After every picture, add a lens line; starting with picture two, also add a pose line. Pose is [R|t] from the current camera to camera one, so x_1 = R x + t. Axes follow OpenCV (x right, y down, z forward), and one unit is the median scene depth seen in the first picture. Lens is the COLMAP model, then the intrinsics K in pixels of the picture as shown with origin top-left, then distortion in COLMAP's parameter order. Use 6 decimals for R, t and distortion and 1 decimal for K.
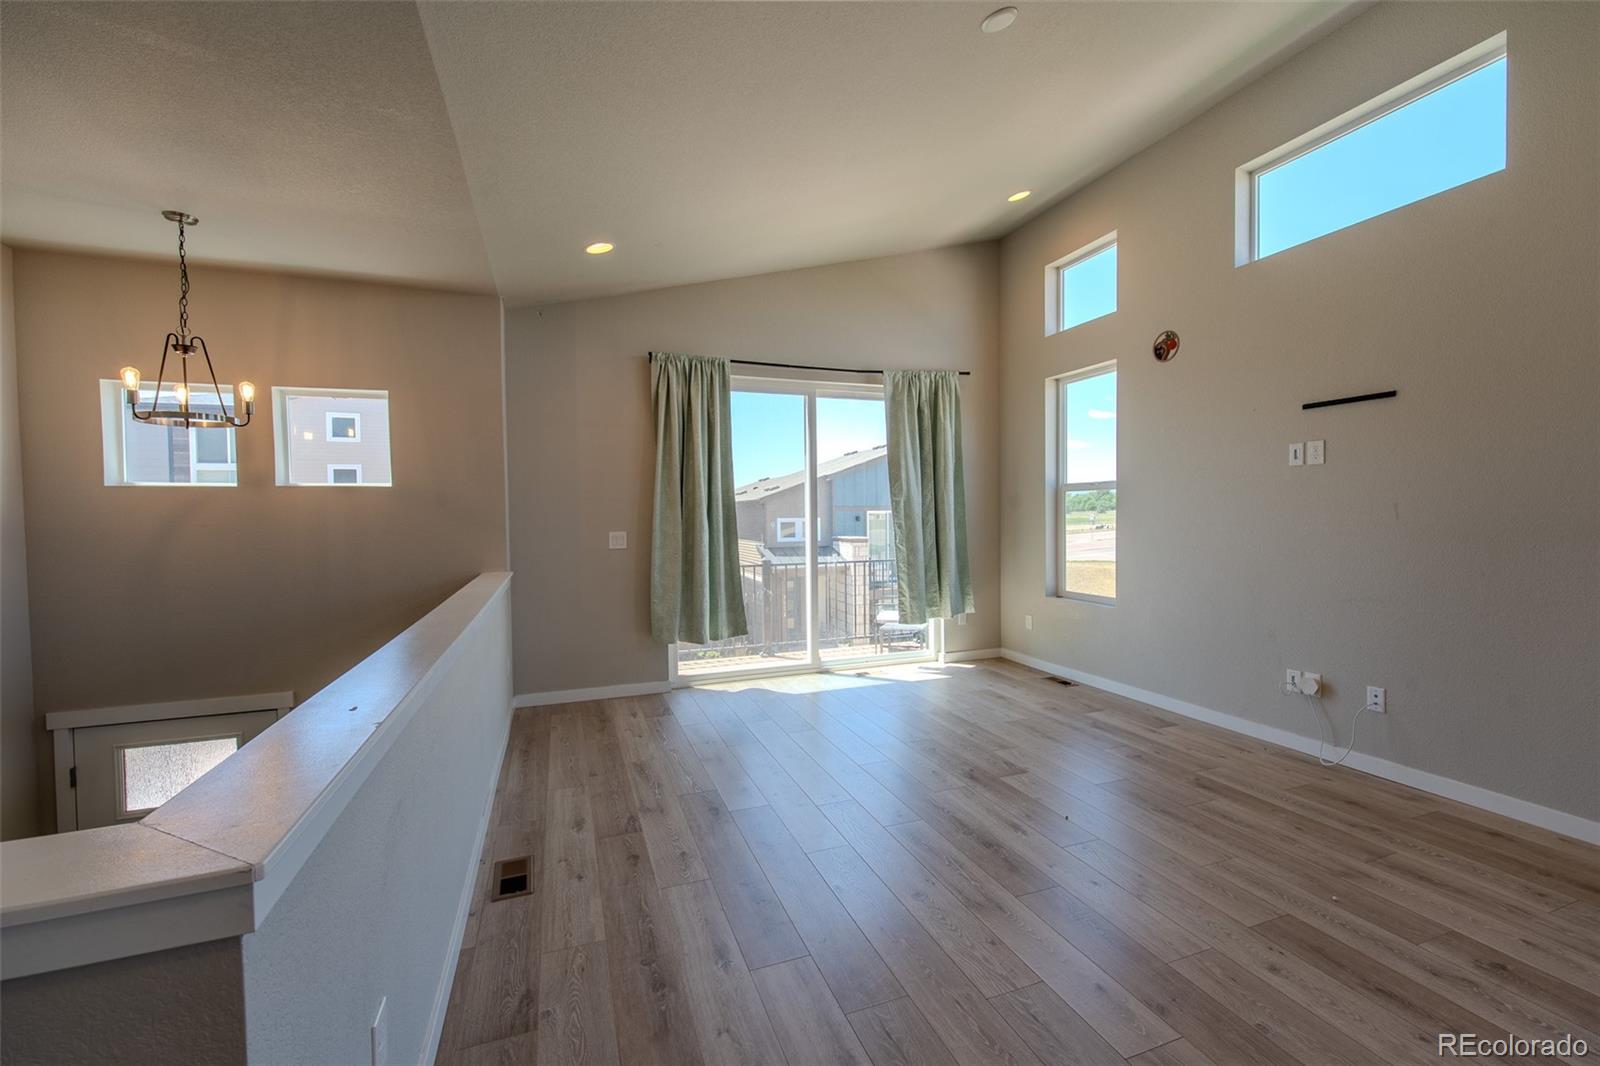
lens RADIAL K [[658.5, 0, 804.9], [0, 658.5, 531.5], [0, 0, 1]] dist [0.006680, -0.003794]
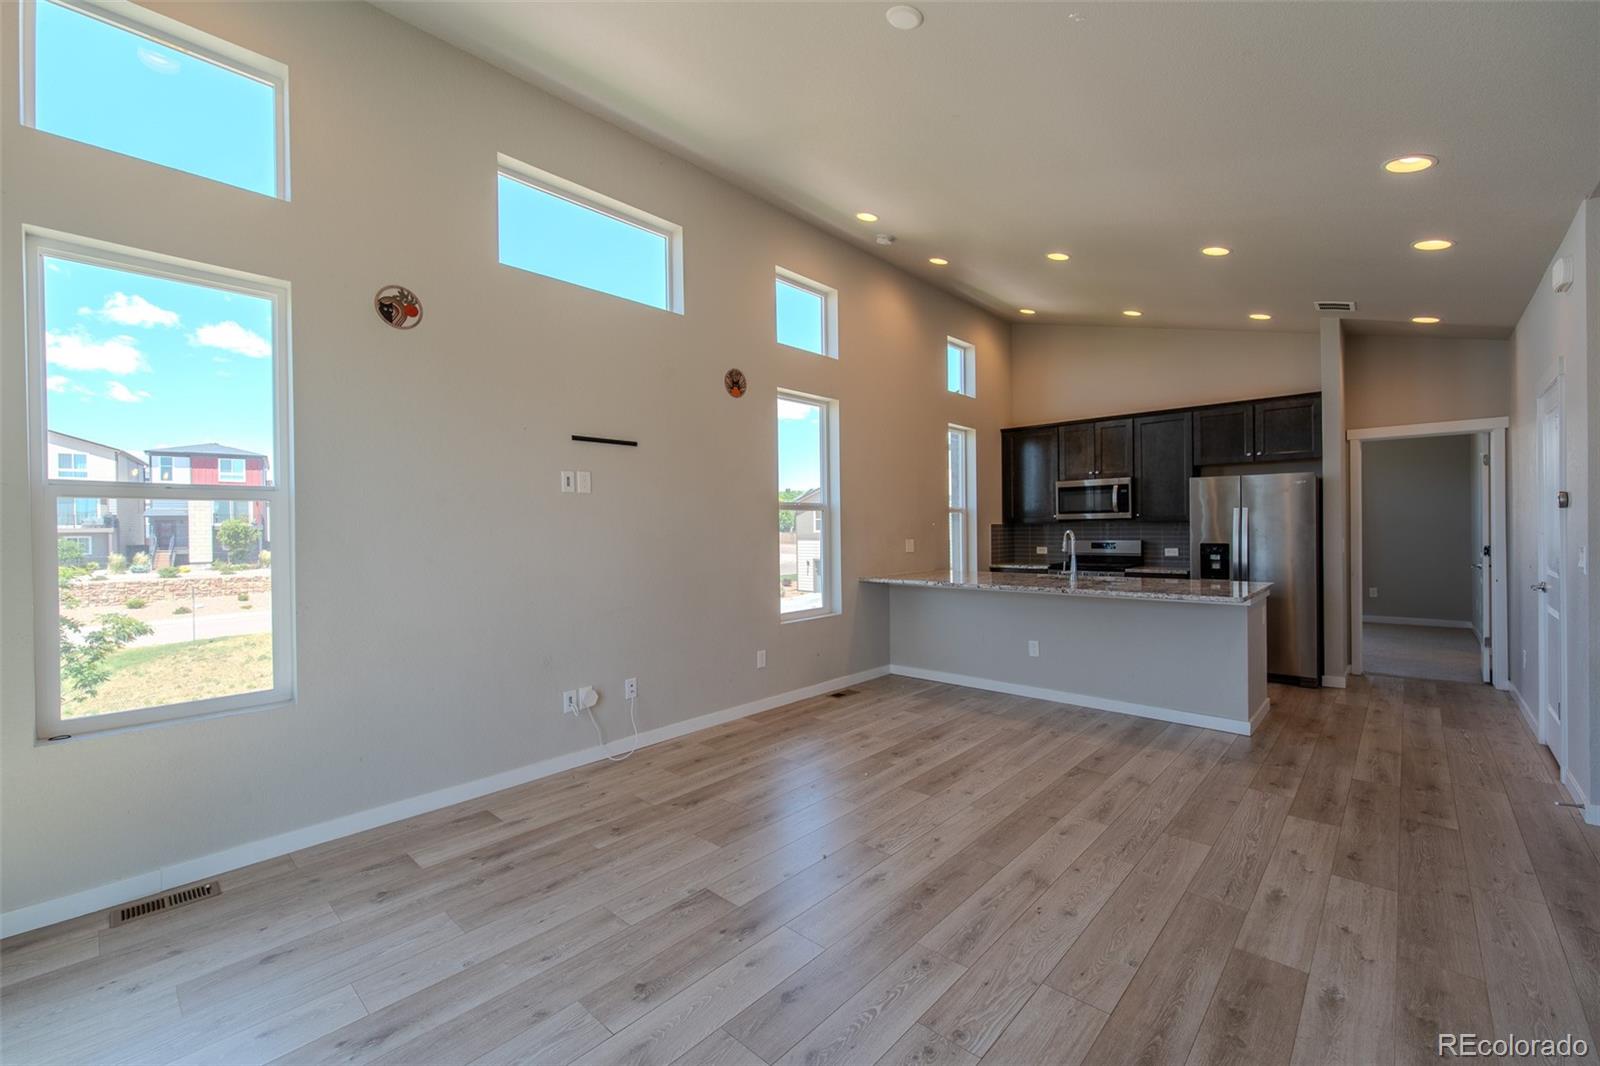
lens RADIAL K [[658.5, 0, 804.9], [0, 658.5, 531.5], [0, 0, 1]] dist [0.006680, -0.003794]
pose [[-0.456465, 0.013972, 0.889632, -0.320654], [0.041805, 0.999109, 0.005758, -0.026840], [-0.888759, 0.039819, -0.456643, 1.060598]]
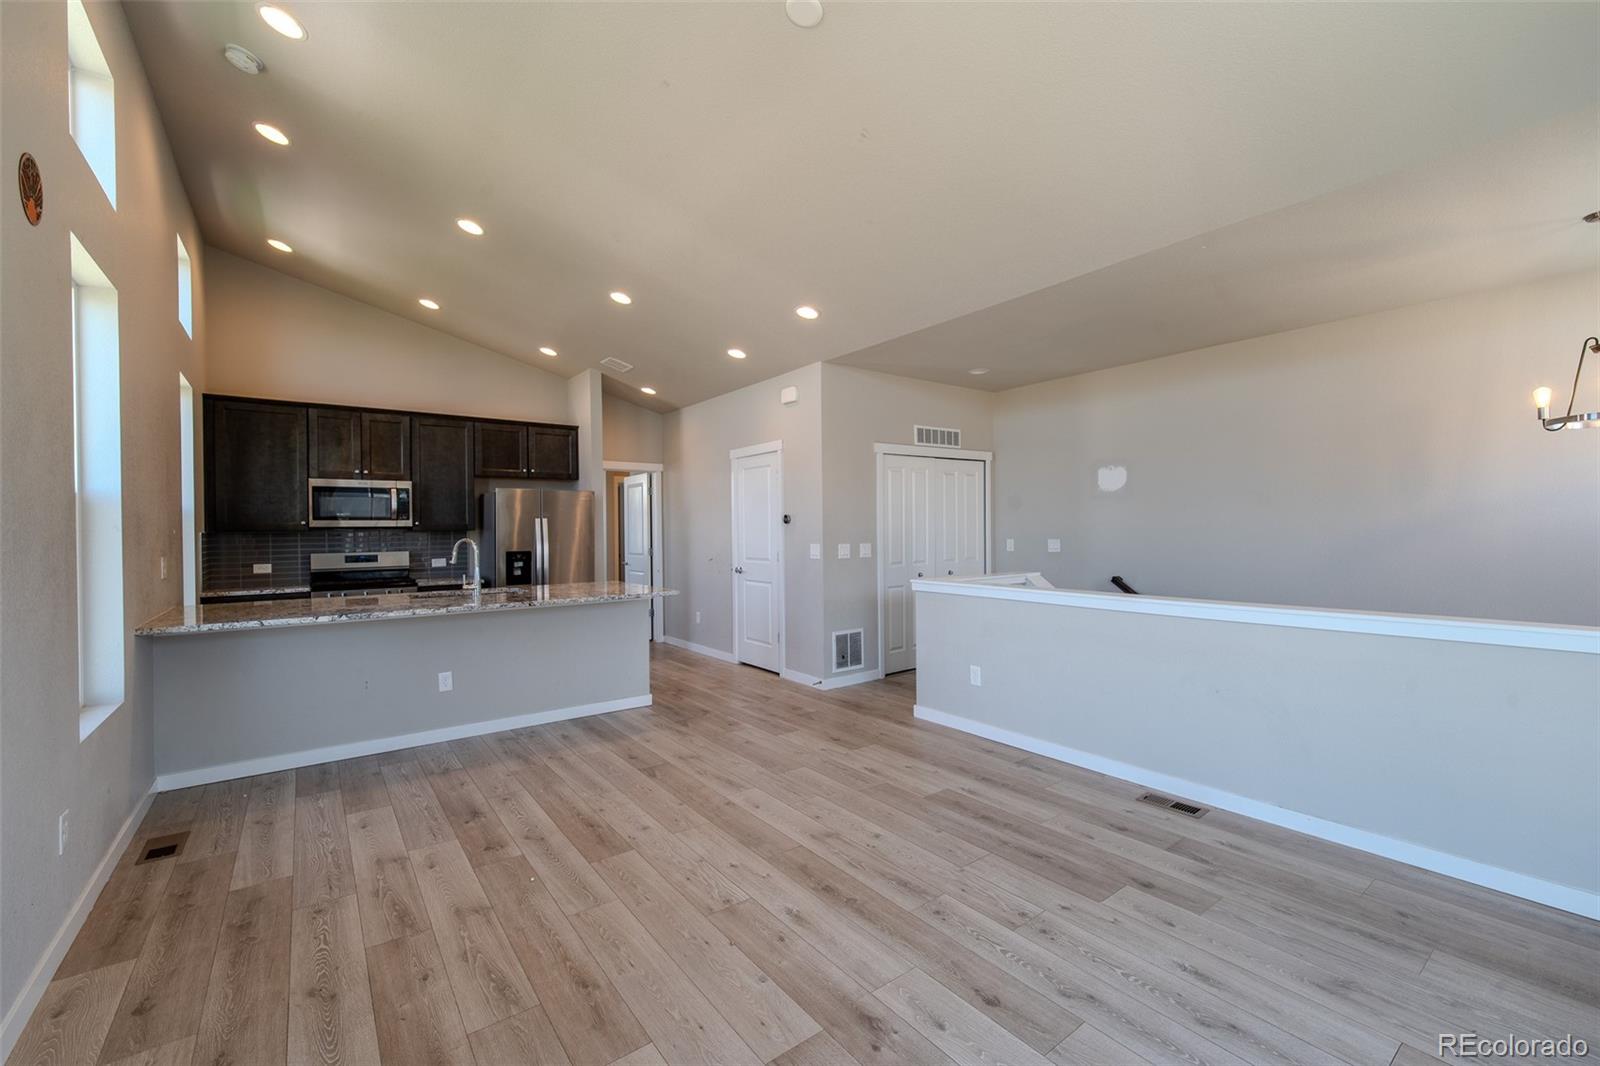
lens RADIAL K [[658.5, 0, 804.9], [0, 658.5, 531.5], [0, 0, 1]] dist [0.006680, -0.003794]
pose [[-0.957325, 0.023232, -0.288078, 0.385815], [0.014505, 0.999370, 0.032391, -0.041762], [0.288649, 0.026830, -0.957059, 1.275260]]
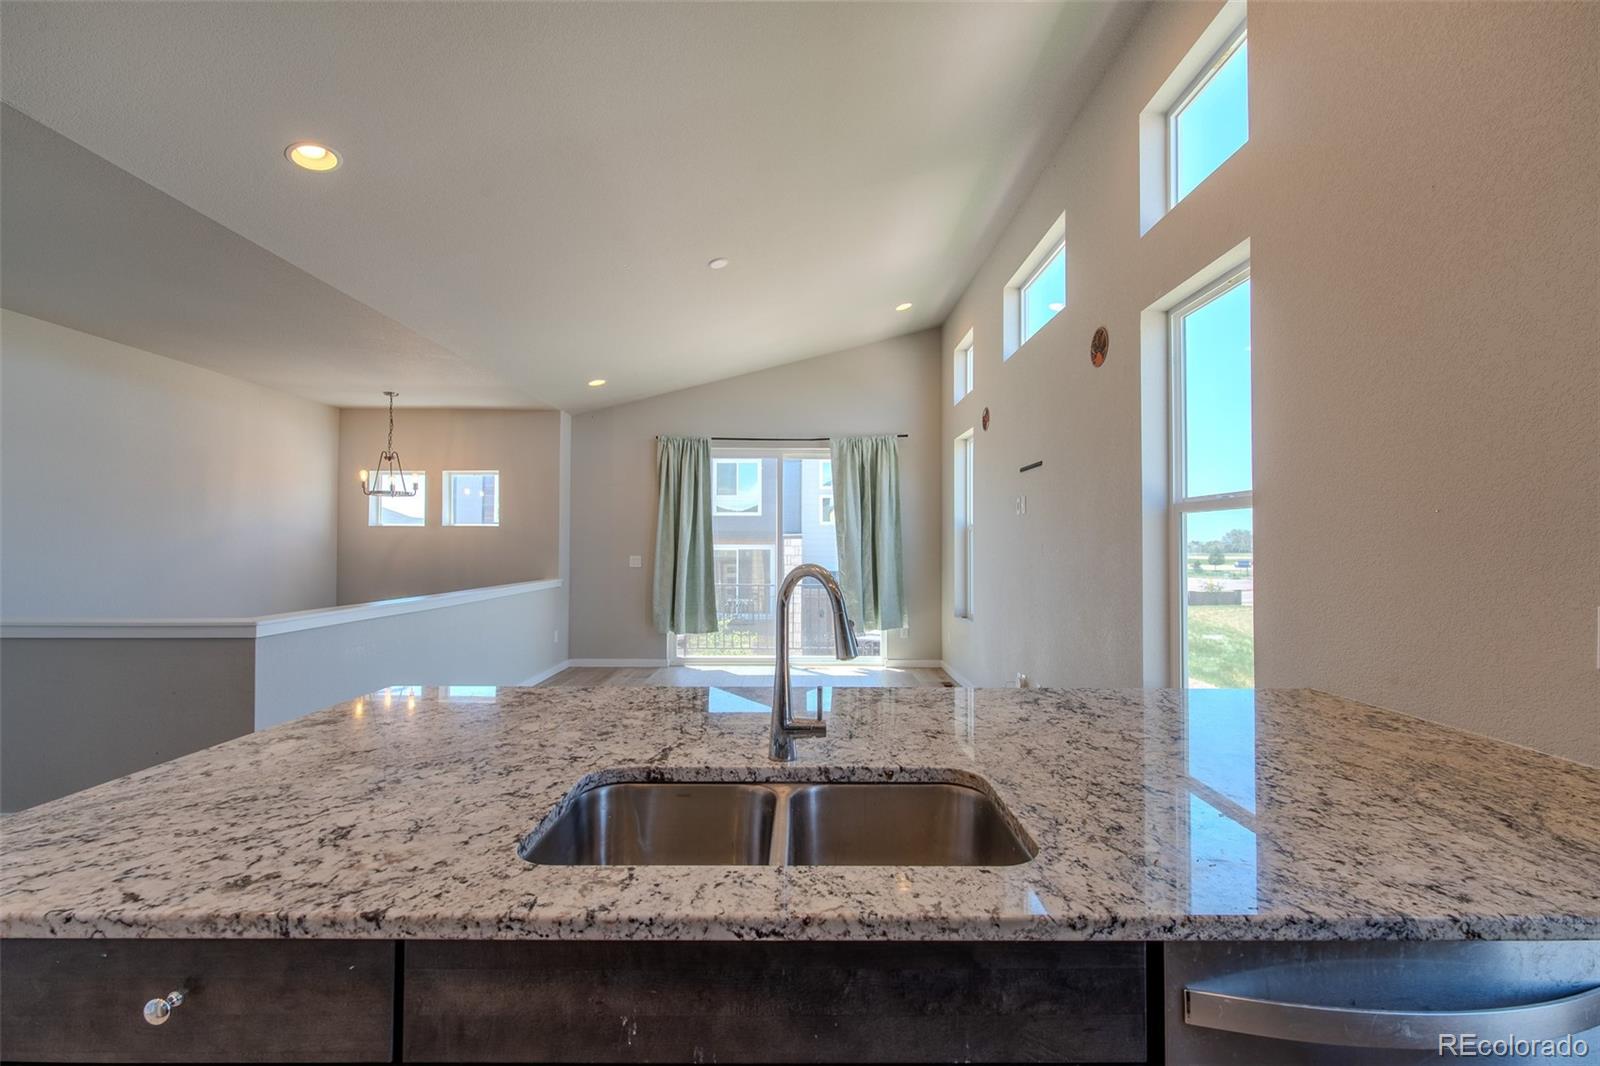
lens RADIAL K [[658.5, 0, 804.9], [0, 658.5, 531.5], [0, 0, 1]] dist [0.006680, -0.003794]
pose [[0.940084, 0.007861, -0.340852, 0.734408], [-0.023903, 0.998794, -0.042891, 0.000248], [0.340104, 0.048468, 0.939138, -0.347209]]
